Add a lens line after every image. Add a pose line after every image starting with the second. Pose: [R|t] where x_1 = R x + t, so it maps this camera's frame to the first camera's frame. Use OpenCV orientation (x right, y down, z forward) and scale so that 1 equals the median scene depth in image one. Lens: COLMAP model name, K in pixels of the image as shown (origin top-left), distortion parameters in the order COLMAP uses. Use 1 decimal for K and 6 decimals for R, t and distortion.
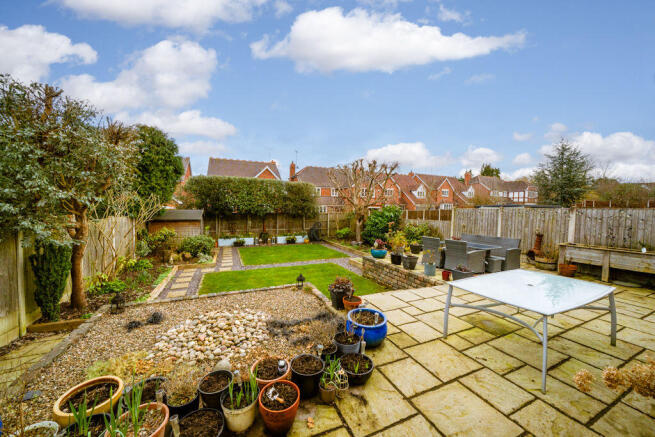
lens RADIAL K [[213.4, 0, 309.8], [0, 213.4, 218.1], [0, 0, 1]] dist [-0.004913, 0.000042]
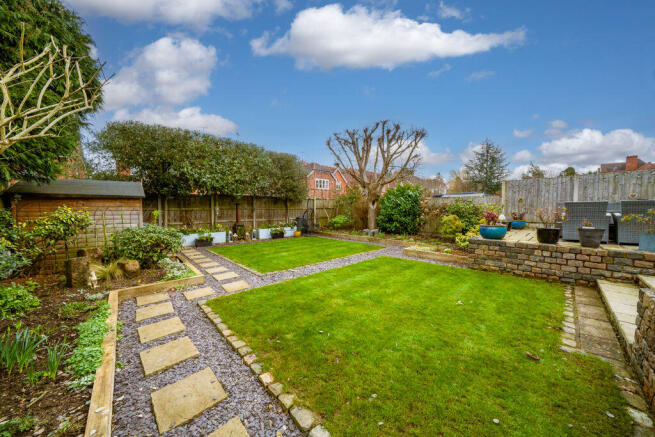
lens RADIAL K [[228.2, 0, 325.8], [0, 228.2, 213.6], [0, 0, 1]] dist [-0.012544, 0.000365]
pose [[0.943922, -0.025754, 0.329163, -0.236960], [0.026939, 0.999637, 0.000961, 0.051208], [-0.329068, 0.007961, 0.944273, 0.282475]]
